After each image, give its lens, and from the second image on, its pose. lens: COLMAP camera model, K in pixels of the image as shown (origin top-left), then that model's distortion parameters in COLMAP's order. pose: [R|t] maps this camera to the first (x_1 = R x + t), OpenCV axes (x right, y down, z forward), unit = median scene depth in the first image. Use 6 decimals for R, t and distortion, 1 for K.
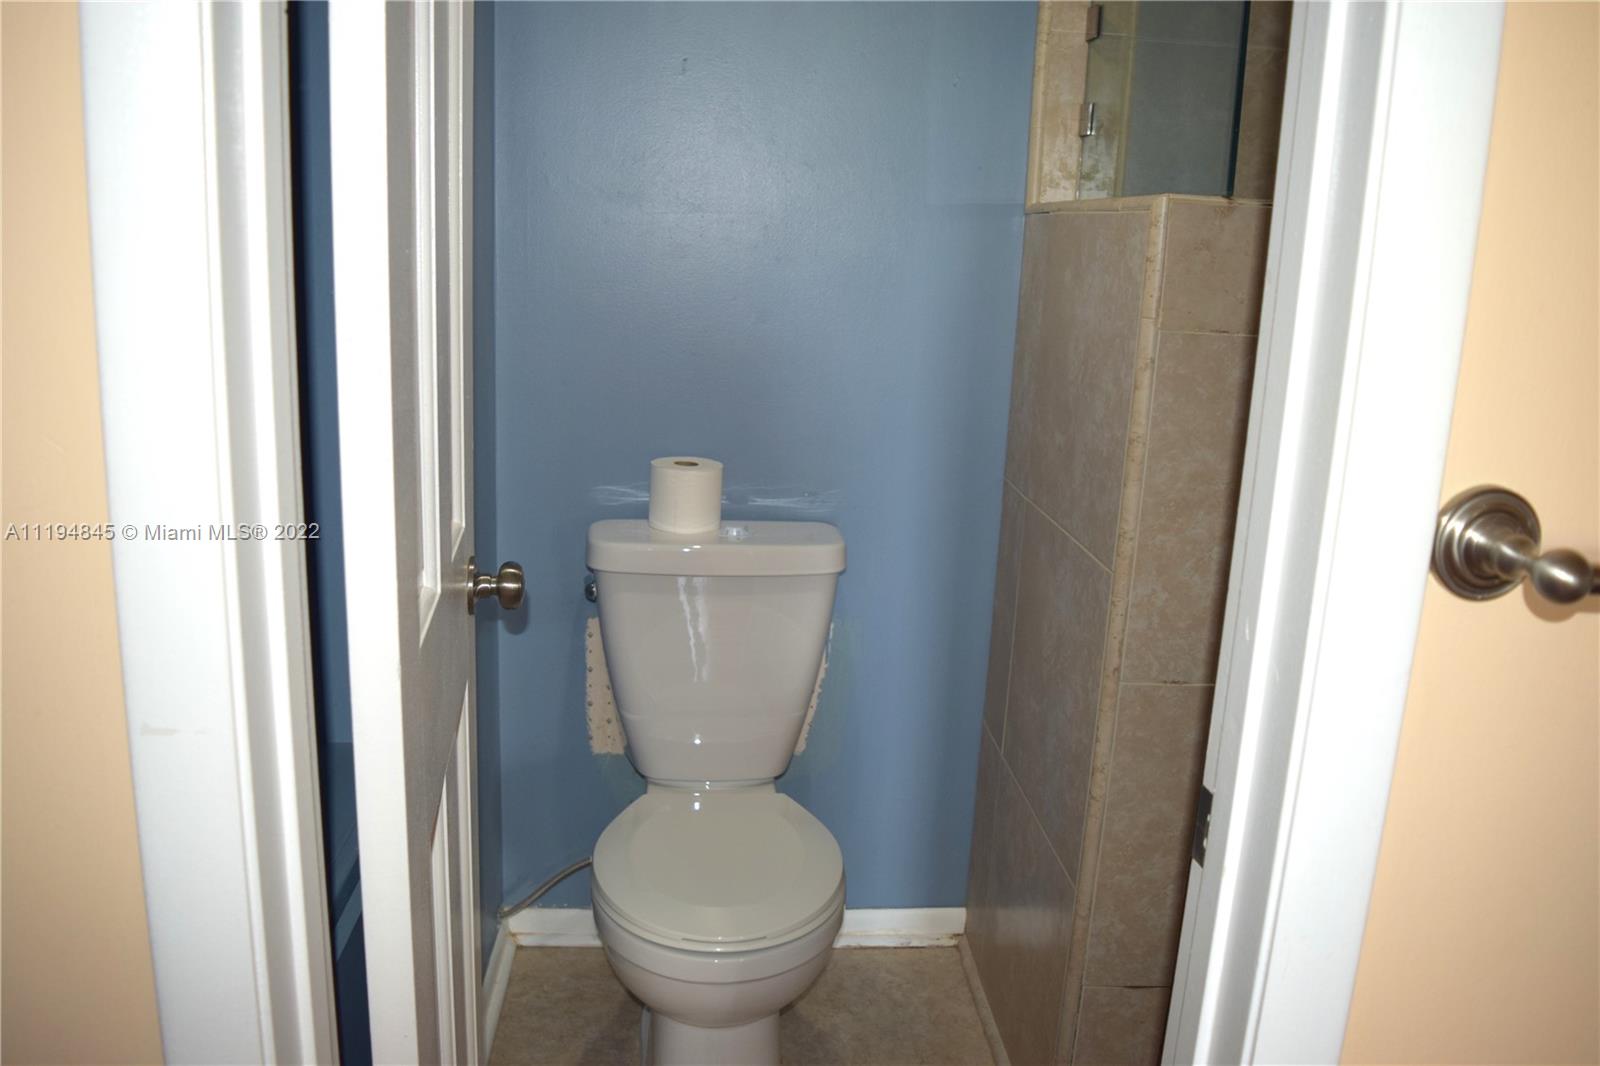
lens RADIAL K [[1245.0, 0, 800.2], [0, 1245.0, 531.5], [0, 0, 1]] dist [-0.087834, 0.015210]
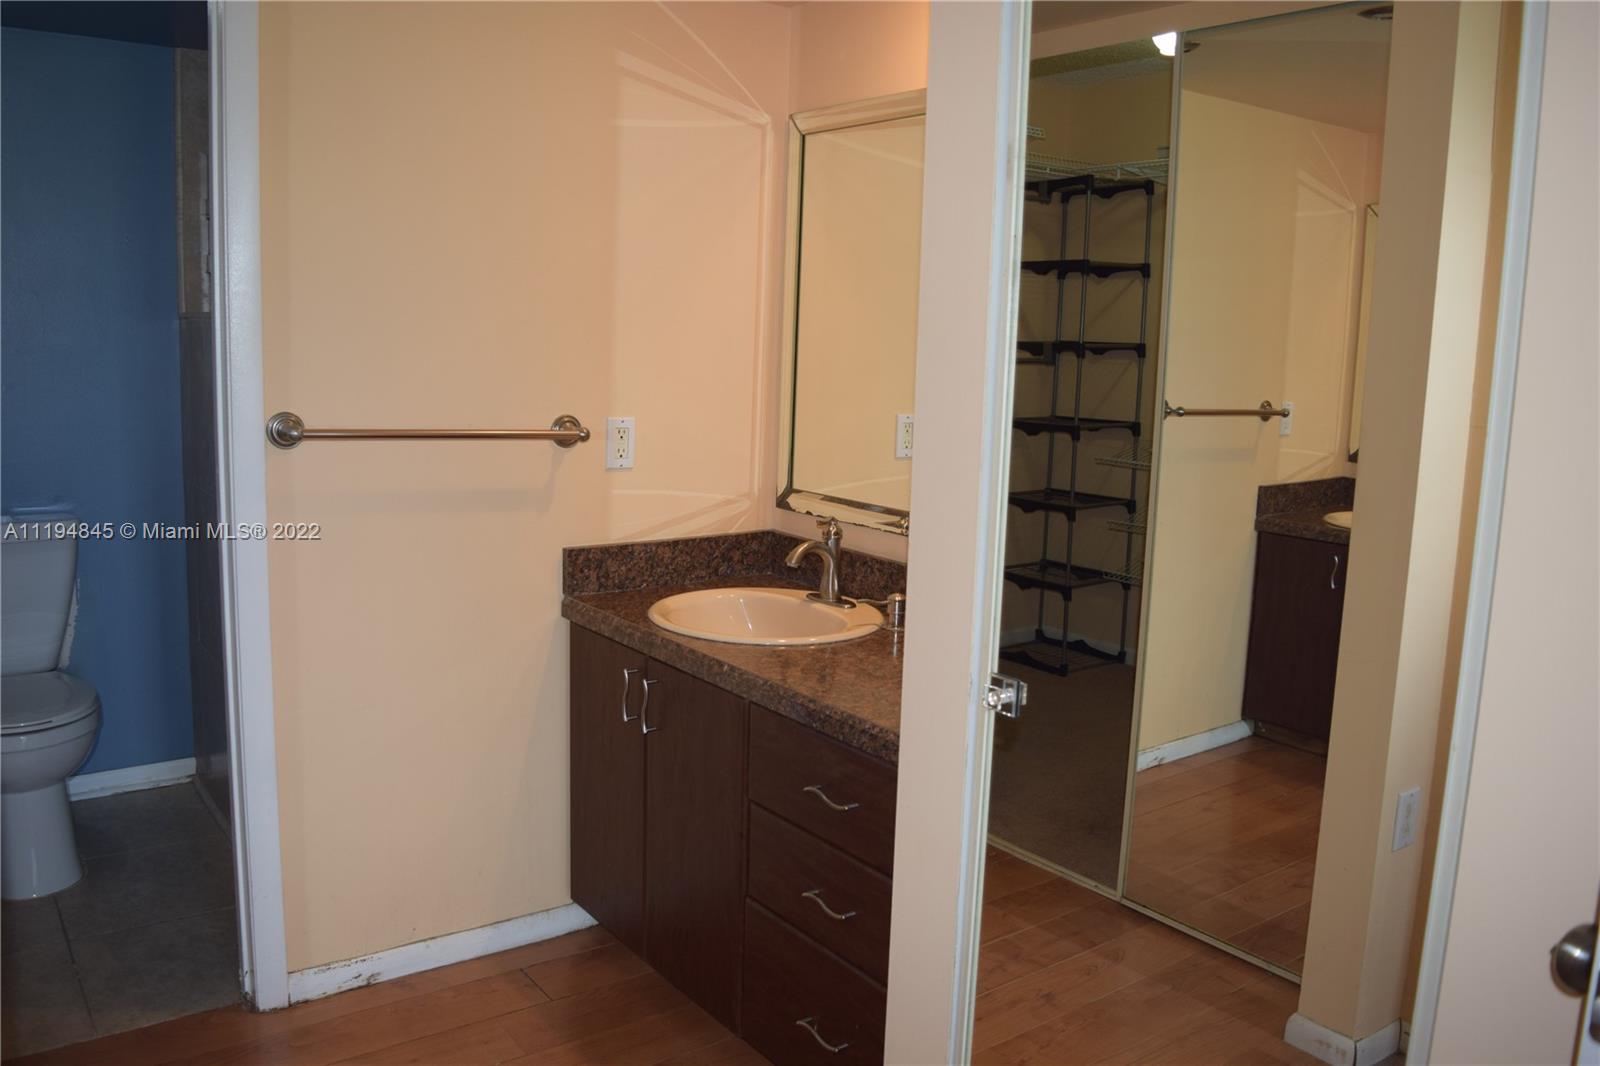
lens RADIAL K [[1245.0, 0, 796.4], [0, 1245.0, 531.0], [0, 0, 1]] dist [-0.087834, 0.015210]
pose [[0.845422, -0.087898, 0.526817, -0.006903], [0.118004, 0.992729, -0.023736, 0.155046], [-0.520900, 0.082233, 0.849647, -0.738785]]
